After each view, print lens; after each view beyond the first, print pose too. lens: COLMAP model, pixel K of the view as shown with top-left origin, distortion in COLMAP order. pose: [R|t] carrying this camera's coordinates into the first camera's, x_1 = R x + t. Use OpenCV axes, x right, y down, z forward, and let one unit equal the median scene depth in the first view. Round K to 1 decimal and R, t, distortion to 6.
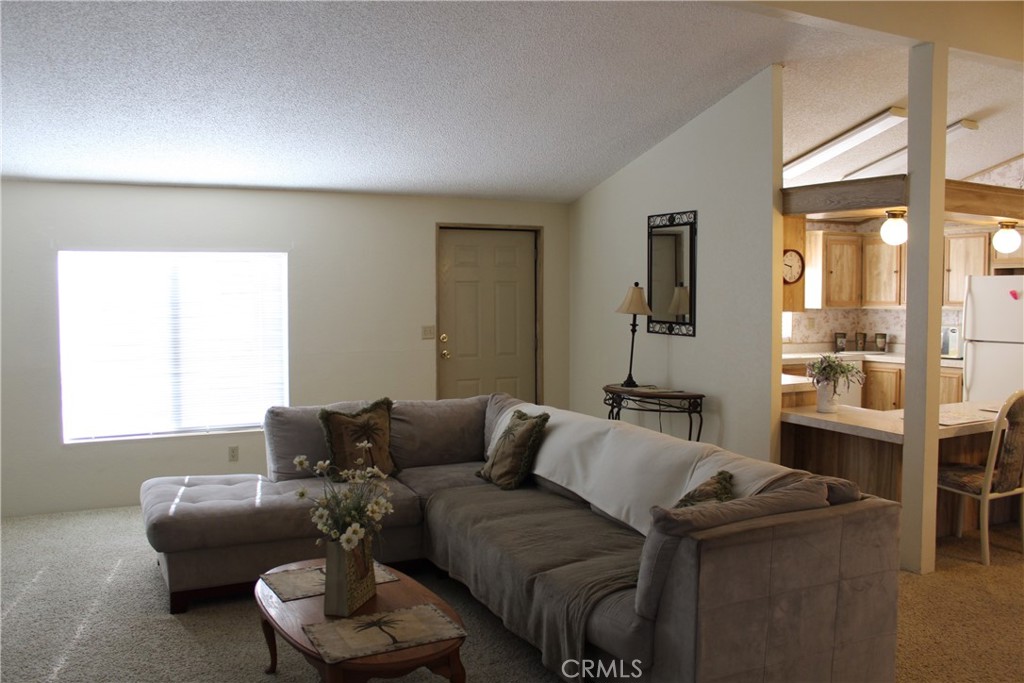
lens RADIAL K [[864.9, 0, 496.9], [0, 864.9, 337.1], [0, 0, 1]] dist [-0.163957, 0.223281]
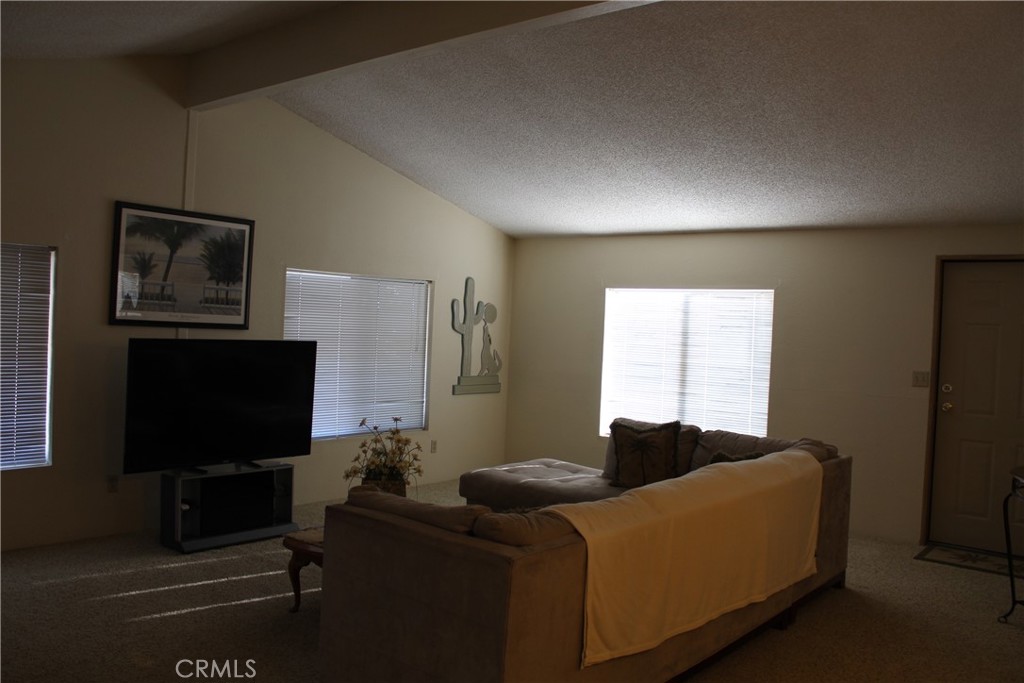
lens RADIAL K [[864.9, 0, 496.9], [0, 864.9, 337.1], [0, 0, 1]] dist [-0.163957, 0.223281]
pose [[0.418560, 0.037802, -0.907402, 0.522290], [-0.089376, 0.995998, 0.000267, -0.009941], [0.903781, 0.080988, 0.420264, 0.240553]]
